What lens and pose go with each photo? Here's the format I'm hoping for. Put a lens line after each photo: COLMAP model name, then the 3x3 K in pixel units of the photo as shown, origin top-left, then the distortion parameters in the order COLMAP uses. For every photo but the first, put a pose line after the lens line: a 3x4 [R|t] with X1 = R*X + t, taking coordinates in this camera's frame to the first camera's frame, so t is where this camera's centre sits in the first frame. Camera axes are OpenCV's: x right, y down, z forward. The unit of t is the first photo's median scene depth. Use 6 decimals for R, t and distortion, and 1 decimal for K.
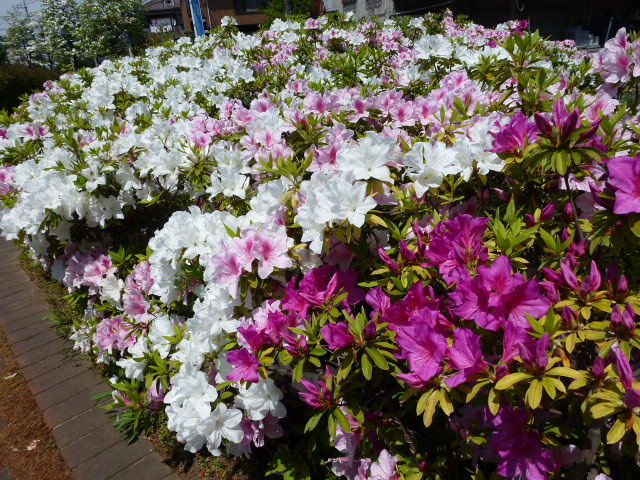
lens RADIAL K [[449.3, 0, 323.6], [0, 449.3, 240.5], [0, 0, 1]] dist [-0.038217, 0.007108]
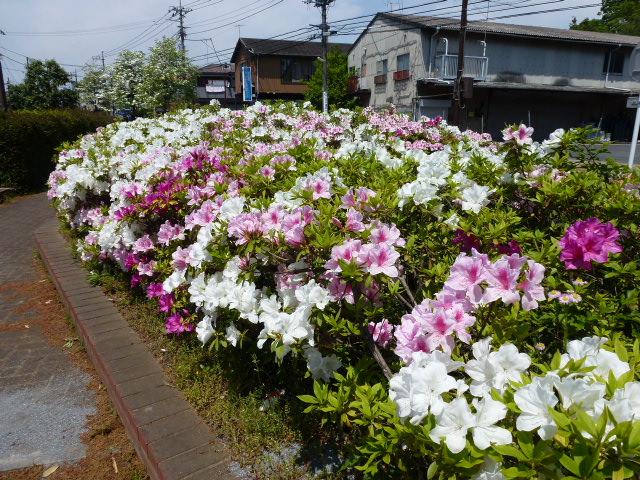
lens RADIAL K [[449.3, 0, 319.8], [0, 449.3, 239.3], [0, 0, 1]] dist [-0.038217, 0.007108]
pose [[0.990284, 0.113717, -0.080038, 0.445910], [-0.123780, 0.983128, -0.134678, 0.194978], [0.063372, 0.143277, 0.987652, -0.615165]]
